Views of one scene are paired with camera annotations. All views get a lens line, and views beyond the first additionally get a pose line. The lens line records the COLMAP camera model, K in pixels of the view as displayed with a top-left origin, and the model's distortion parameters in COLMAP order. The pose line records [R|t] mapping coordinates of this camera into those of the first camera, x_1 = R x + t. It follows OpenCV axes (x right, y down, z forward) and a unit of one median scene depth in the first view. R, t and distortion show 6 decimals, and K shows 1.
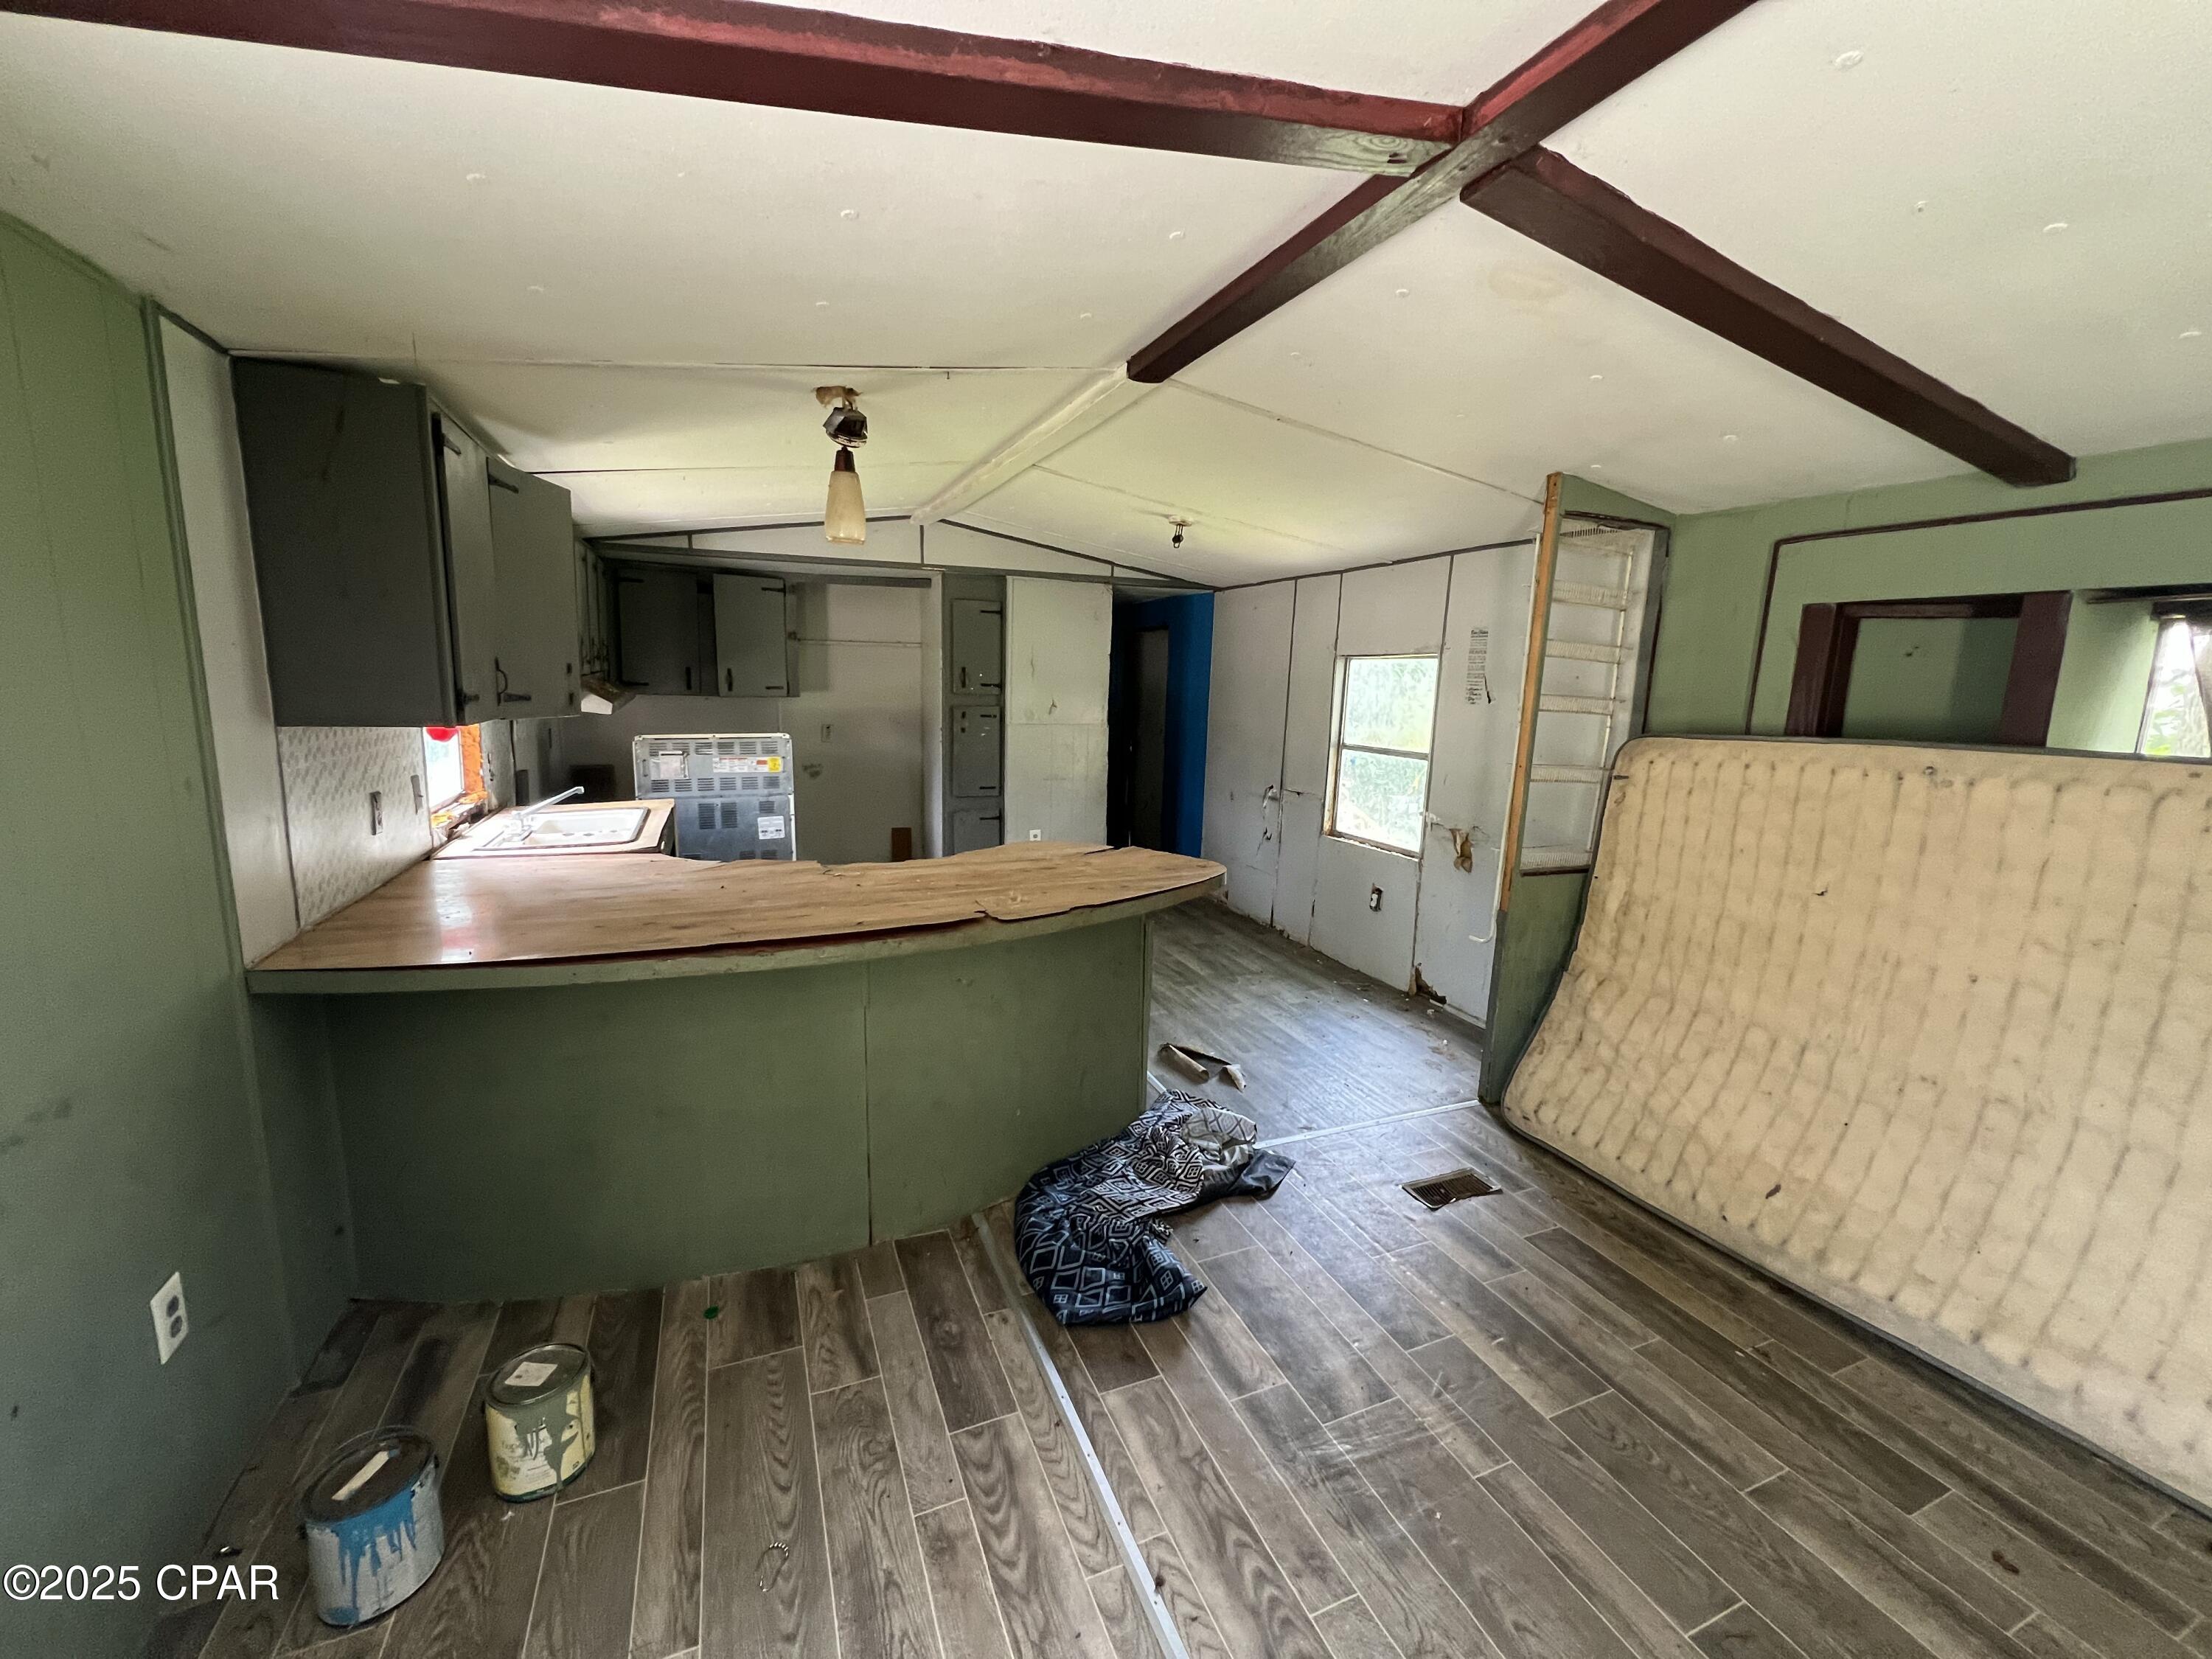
lens RADIAL K [[889.4, 0, 1114.6], [0, 889.4, 825.6], [0, 0, 1]] dist [0.000529, 0.000224]
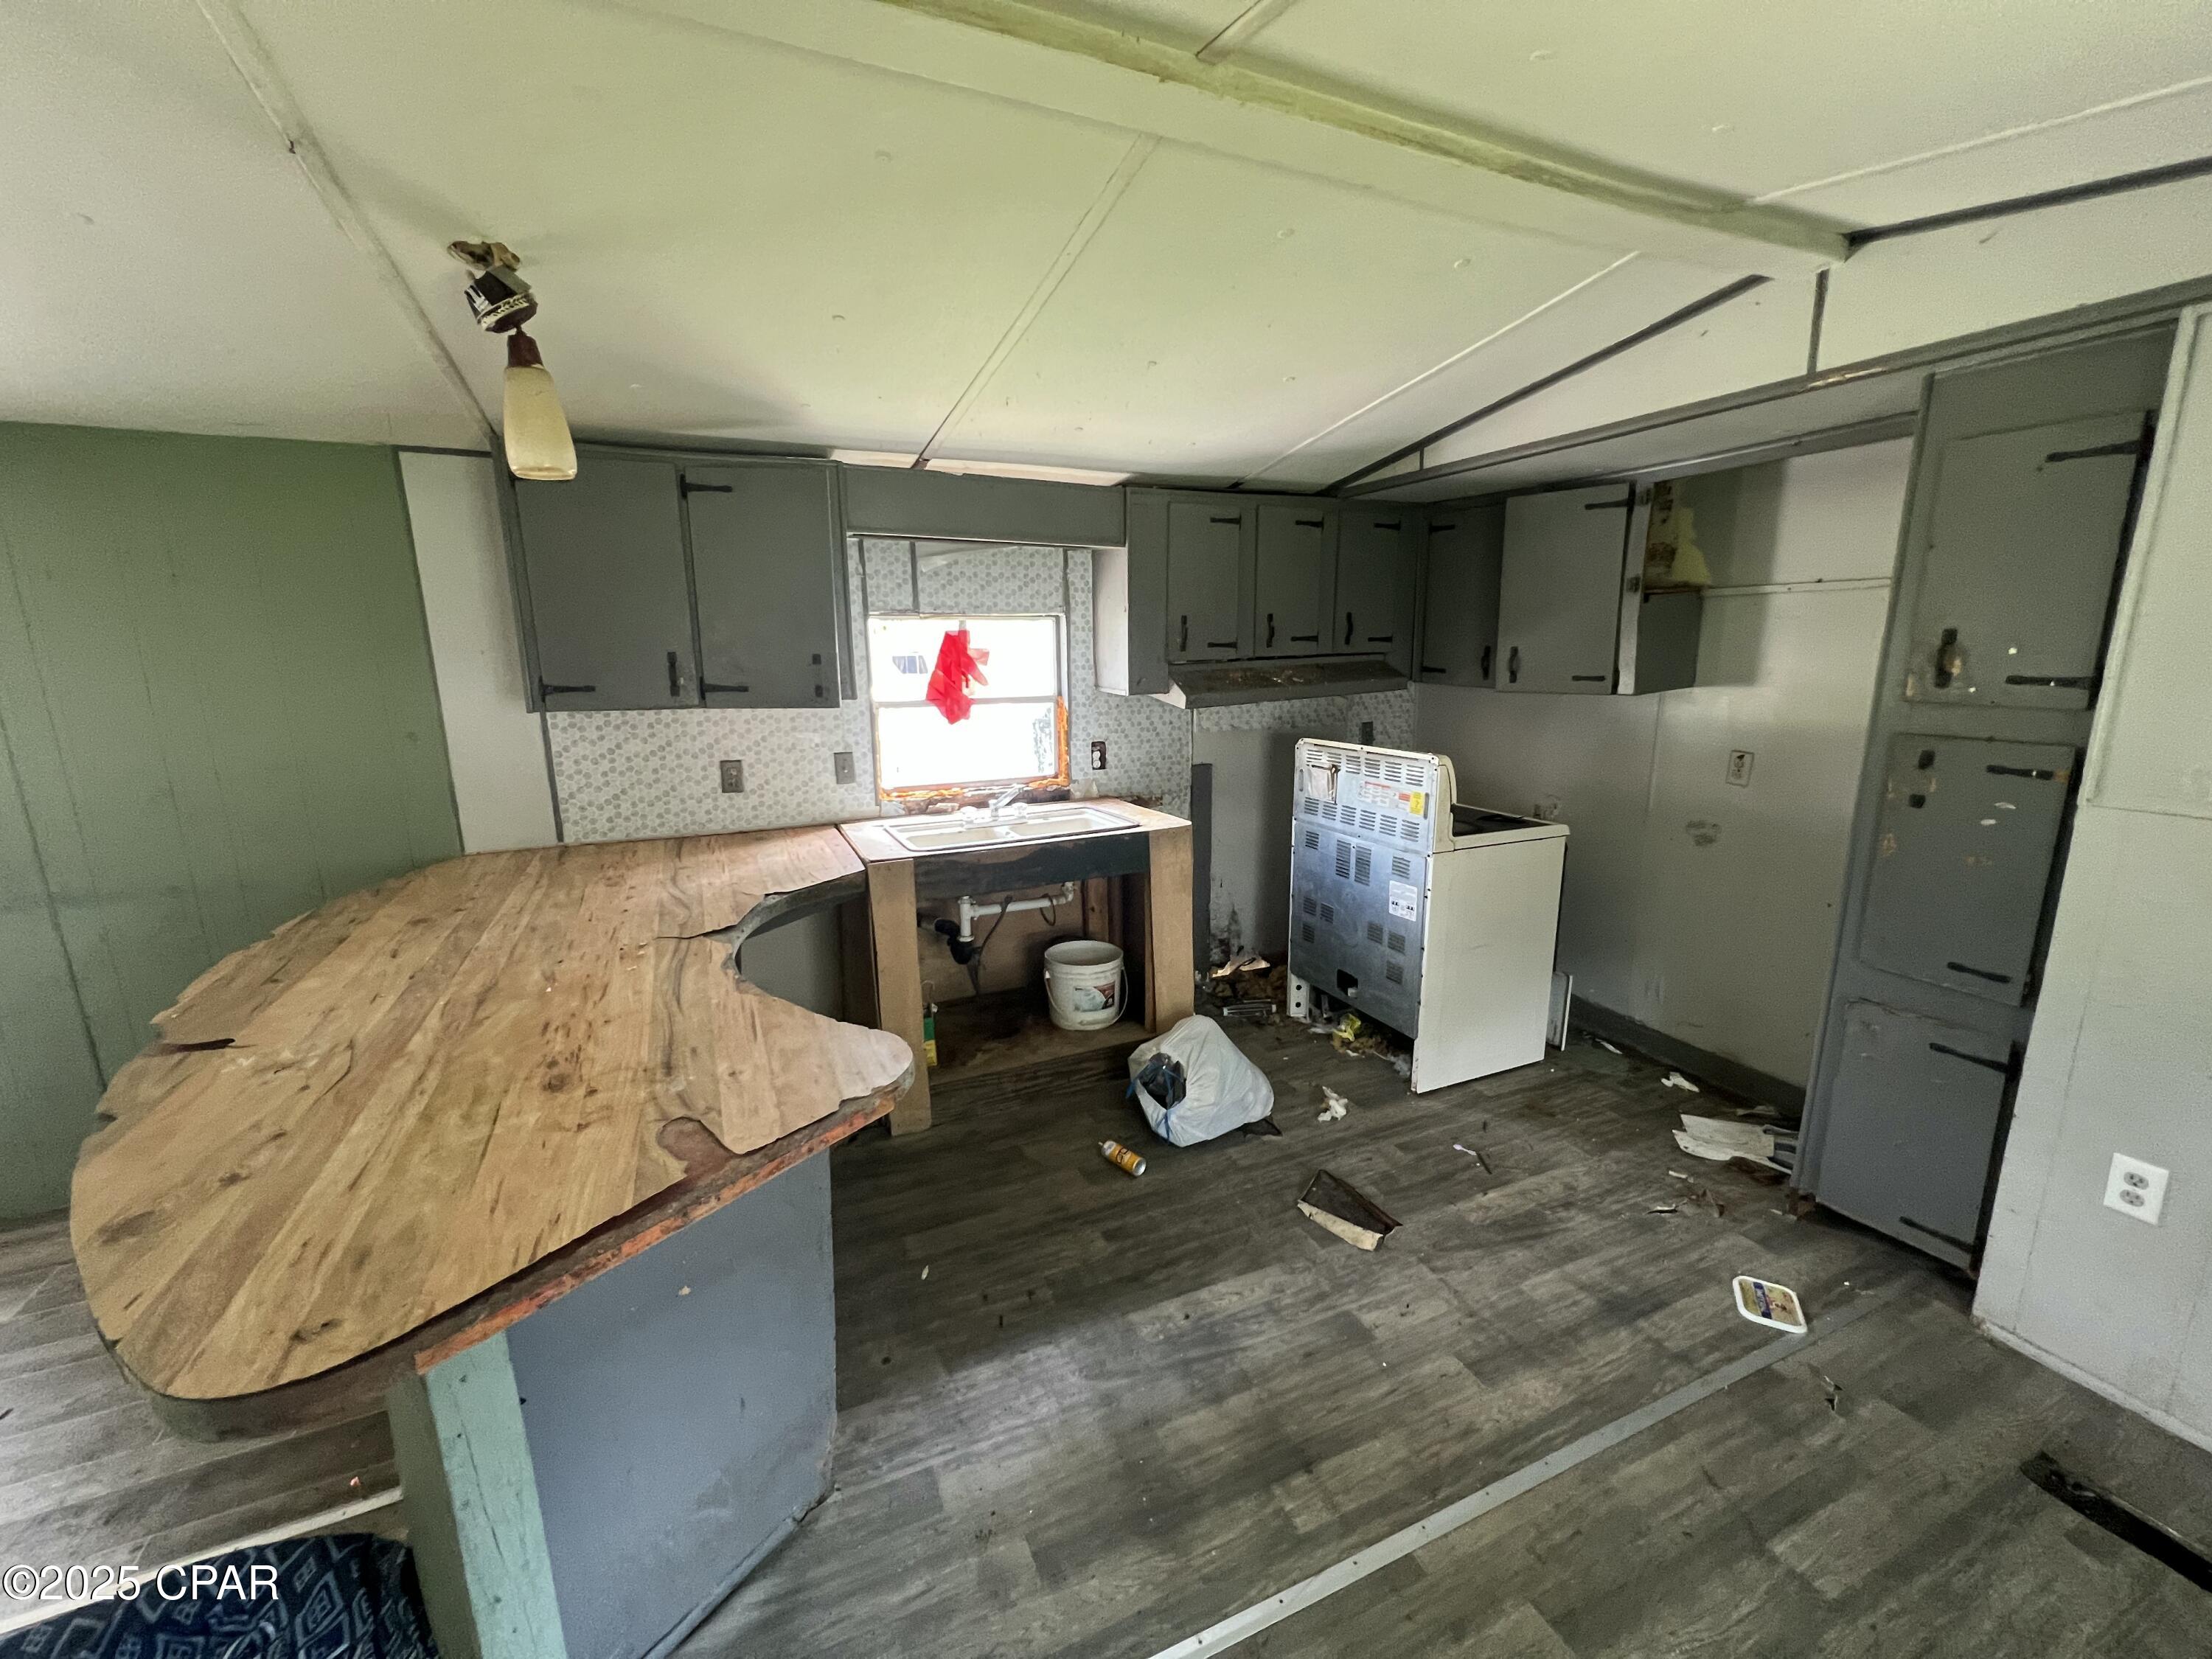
lens RADIAL K [[889.4, 0, 1101.1], [0, 889.4, 823.6], [0, 0, 1]] dist [0.000529, 0.000224]
pose [[0.015691, 0.178936, -0.983736, 0.228912], [-0.153595, 0.972611, 0.174463, -0.132031], [0.988009, 0.148359, 0.042745, 0.774825]]
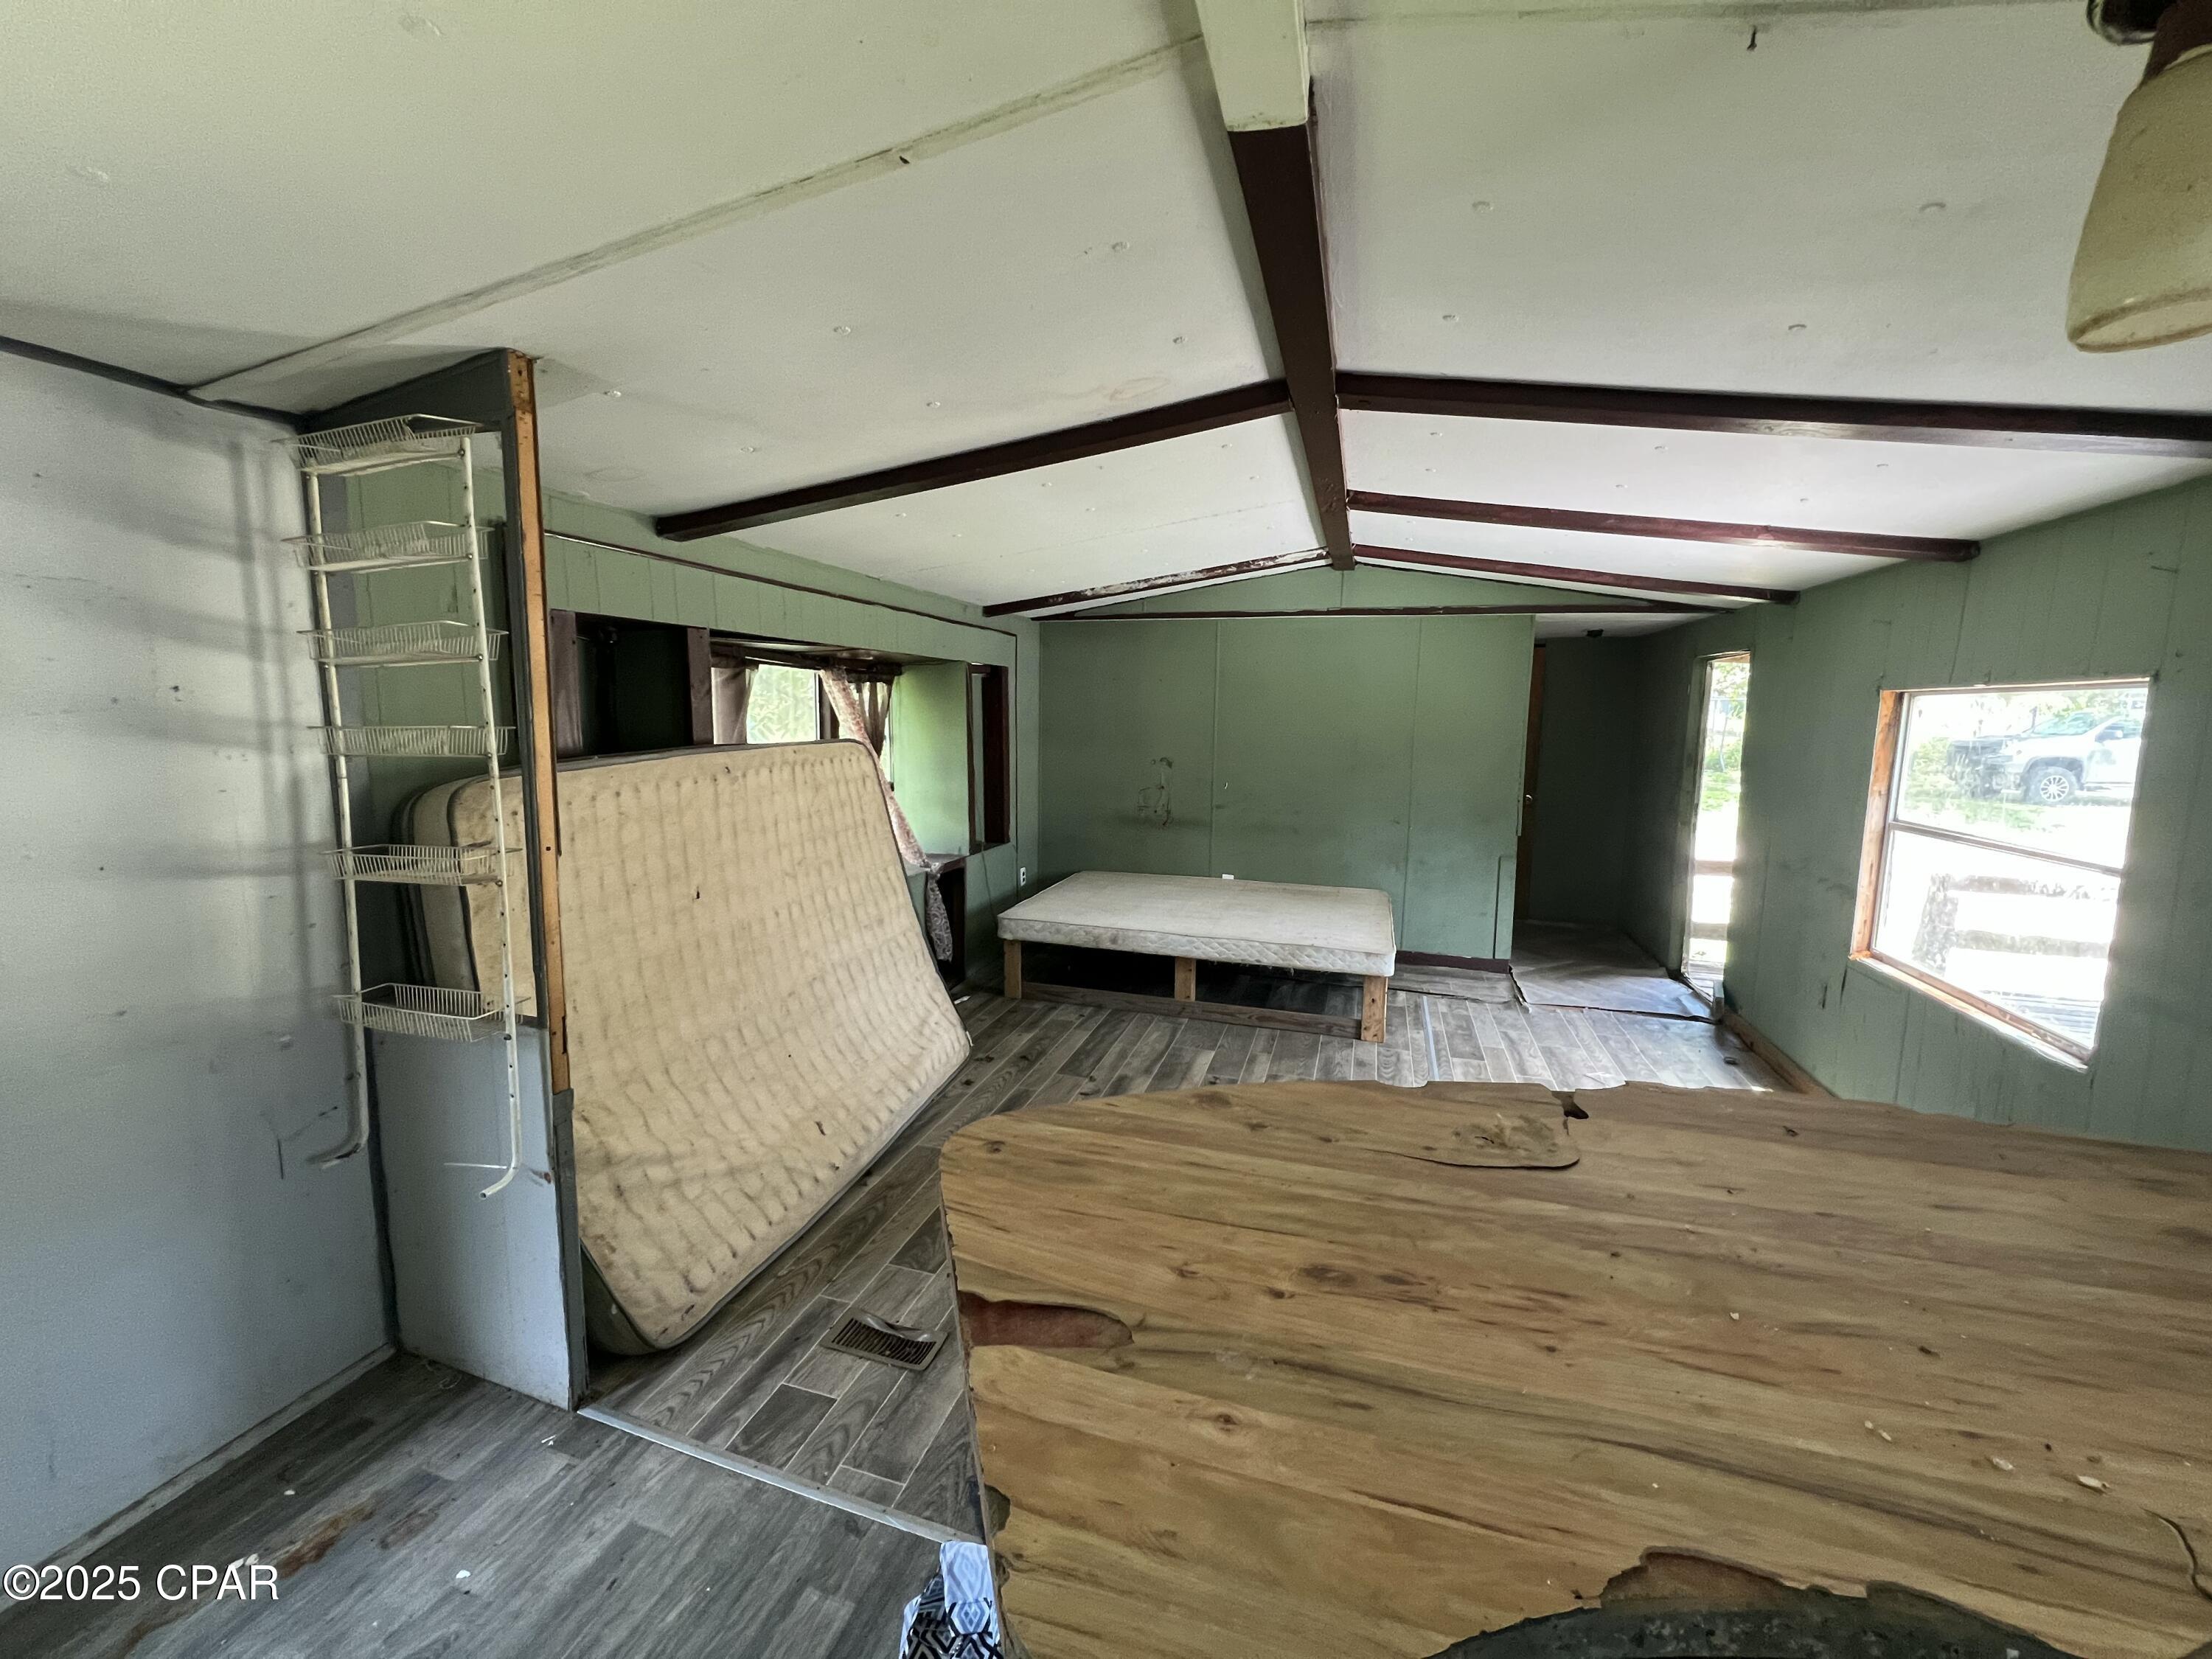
lens RADIAL K [[889.4, 0, 1110.6], [0, 889.4, 816.5], [0, 0, 1]] dist [0.000529, 0.000224]
pose [[-0.765594, -0.118100, 0.632390, -0.136106], [0.072802, 0.960786, 0.267565, -0.146481], [-0.639191, 0.250885, -0.726974, 0.793208]]
